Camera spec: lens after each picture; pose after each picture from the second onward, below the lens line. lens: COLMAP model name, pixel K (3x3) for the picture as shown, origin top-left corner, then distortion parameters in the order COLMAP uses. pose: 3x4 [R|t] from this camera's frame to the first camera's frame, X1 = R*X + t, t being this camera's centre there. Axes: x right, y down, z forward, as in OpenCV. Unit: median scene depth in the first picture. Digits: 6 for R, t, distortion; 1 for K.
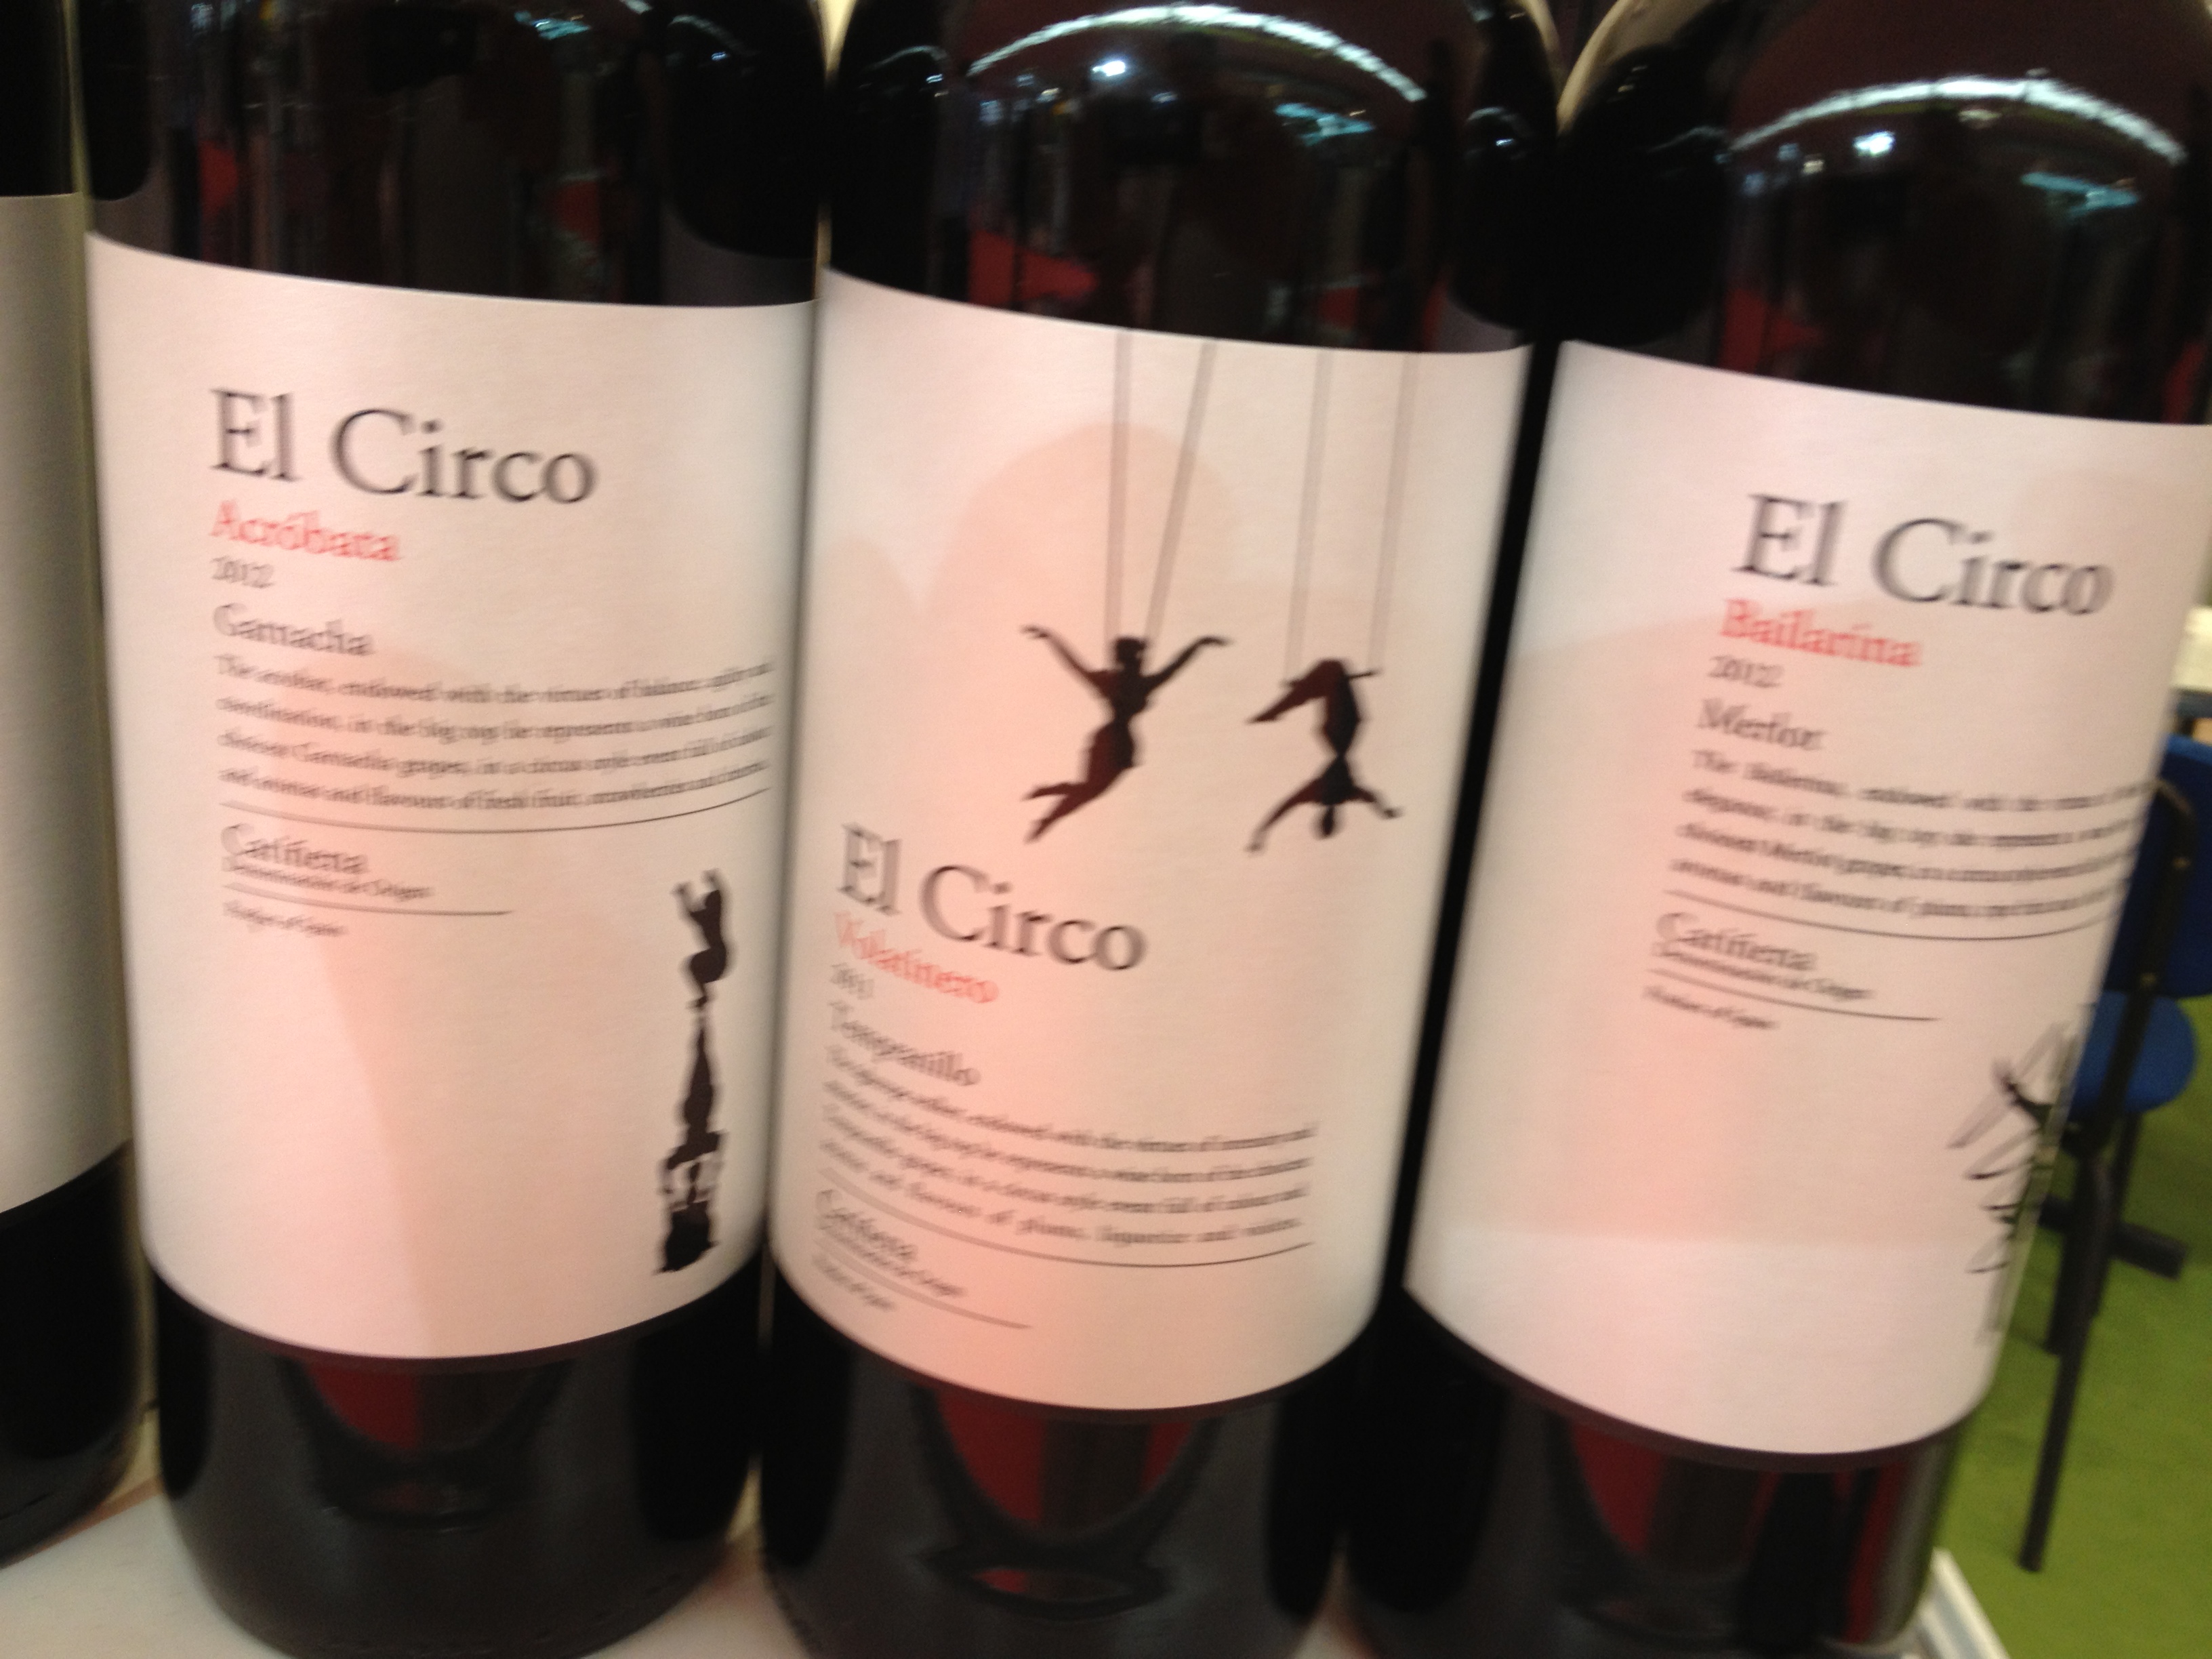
lens RADIAL K [[2455.5, 0, 1113.9], [0, 2455.5, 827.0], [0, 0, 1]] dist [0.091125, 0.000000]
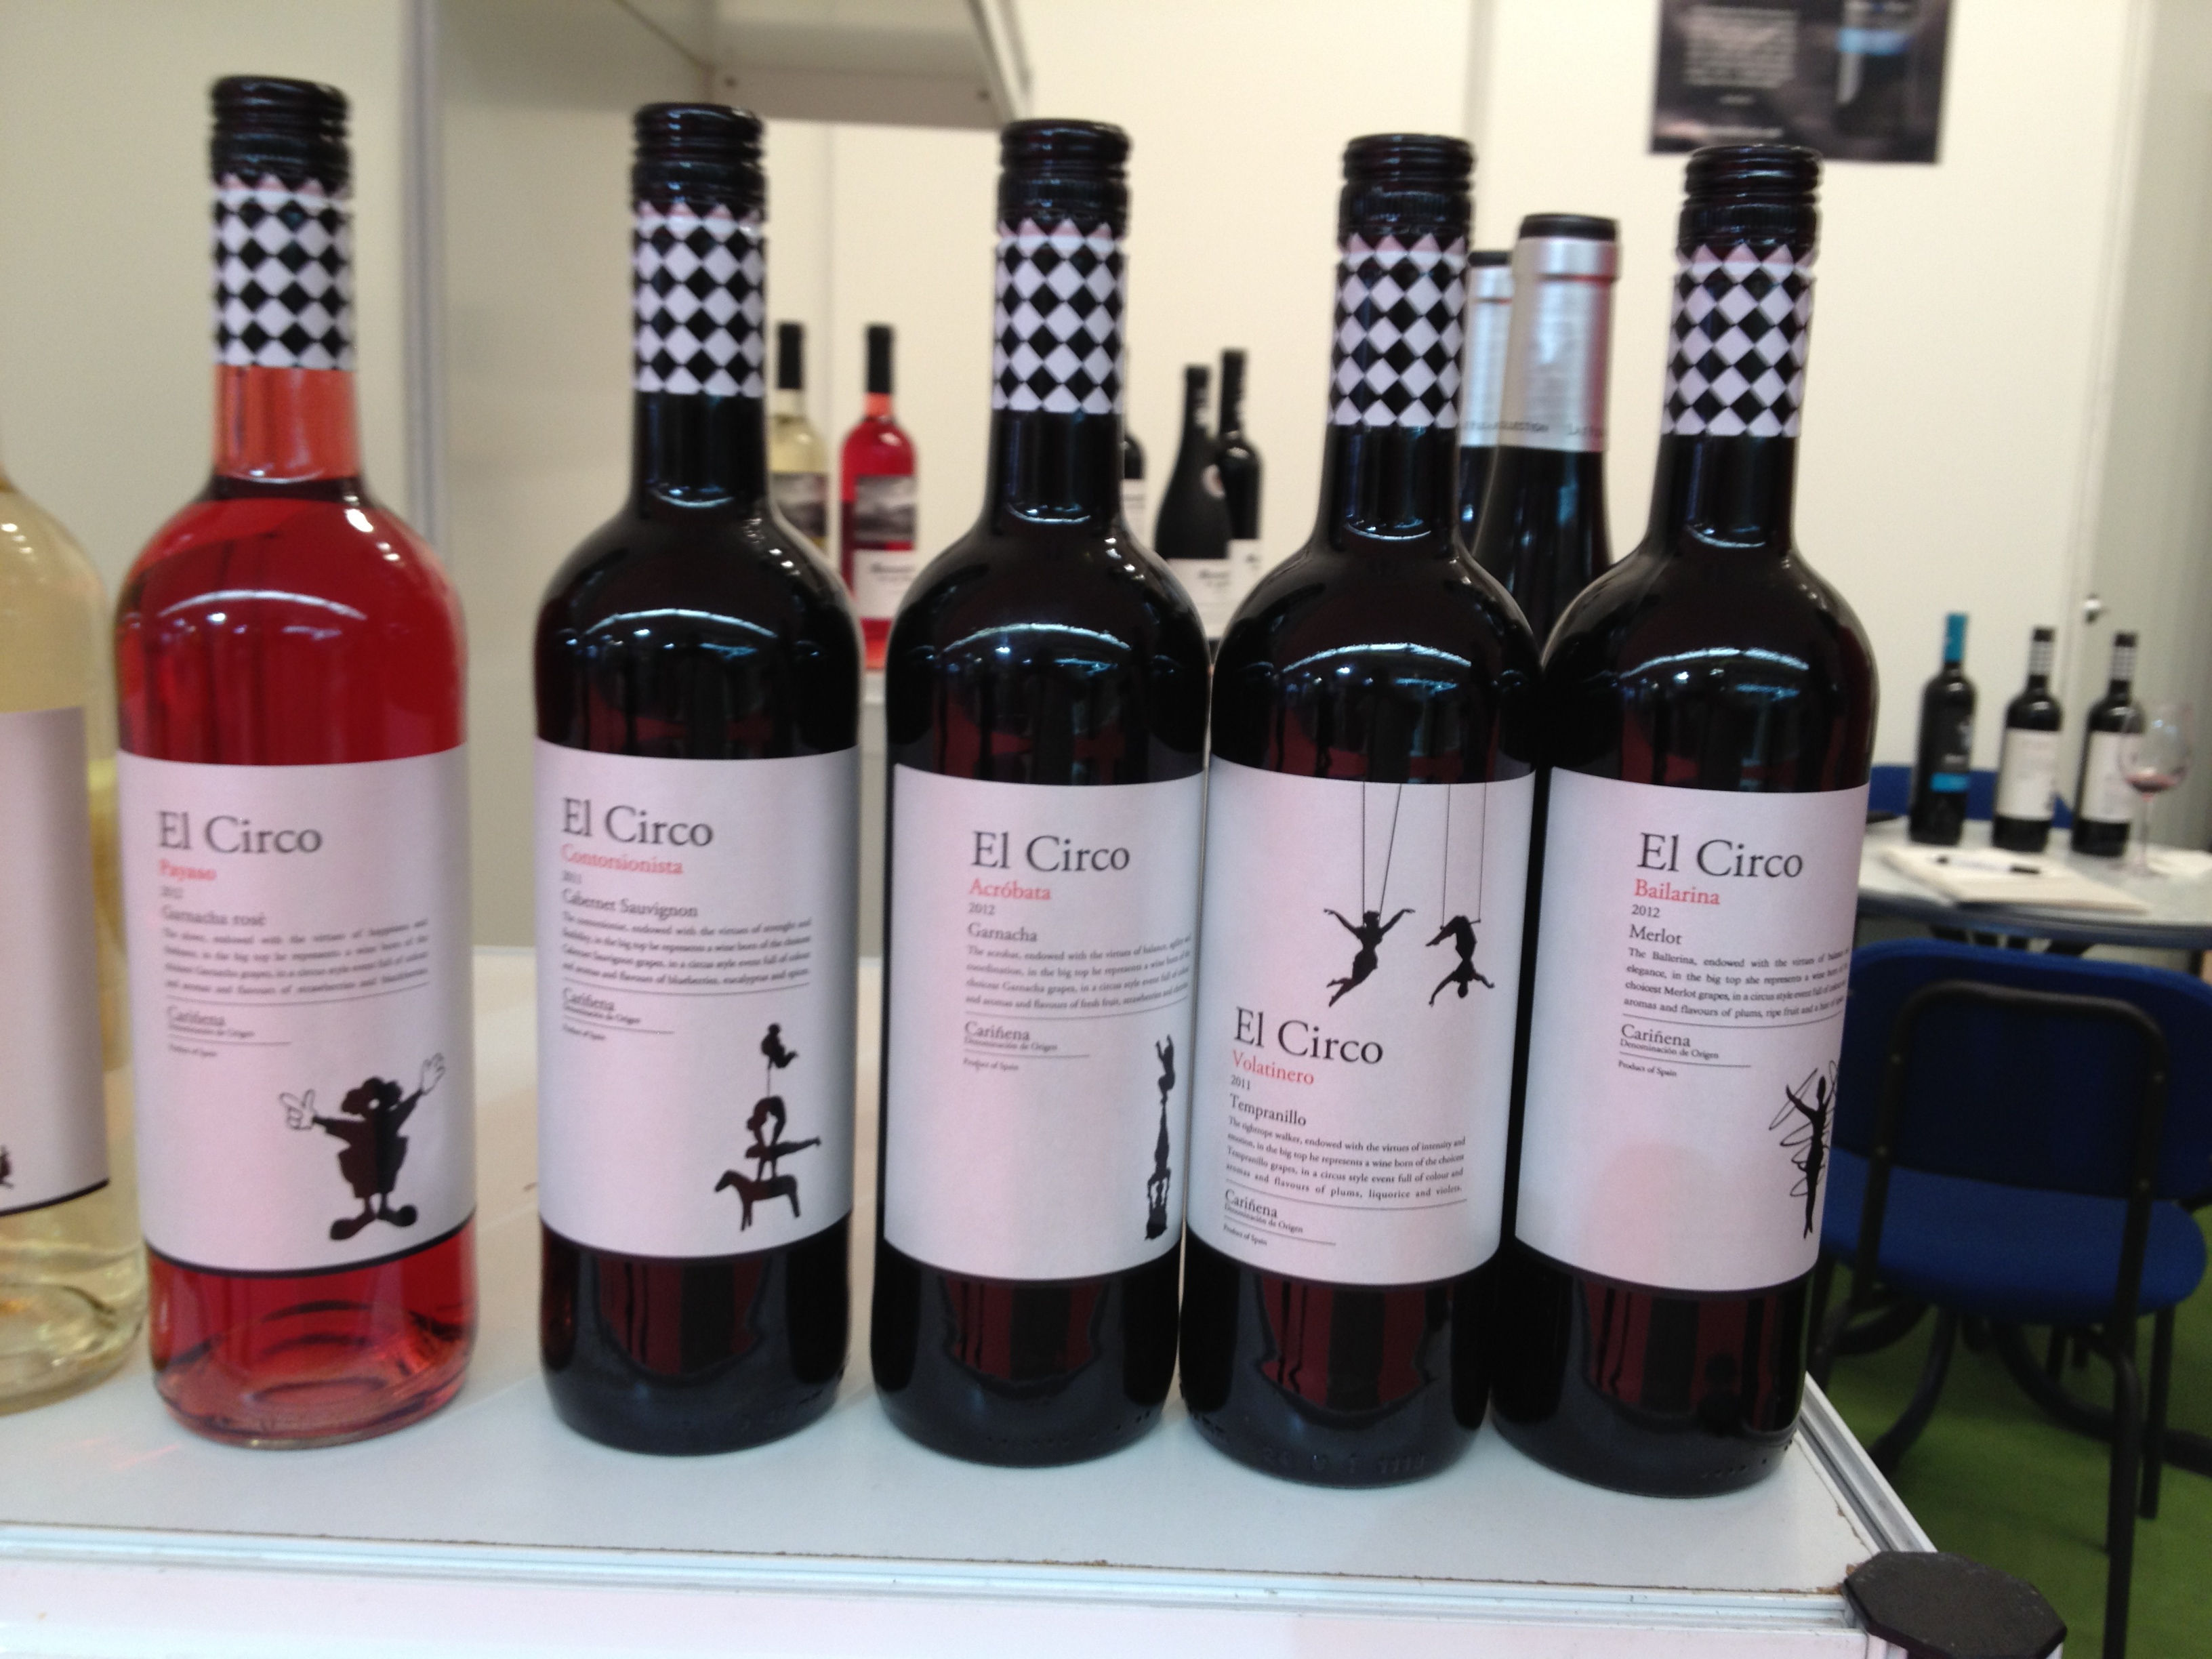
lens RADIAL K [[2455.5, 0, 1110.3], [0, 2455.5, 839.8], [0, 0, 1]] dist [0.091125, 0.000000]
pose [[0.997698, -0.063550, -0.023653, -0.165652], [0.060495, 0.991762, -0.112910, 0.093344], [0.030634, 0.111219, 0.993324, -1.203445]]
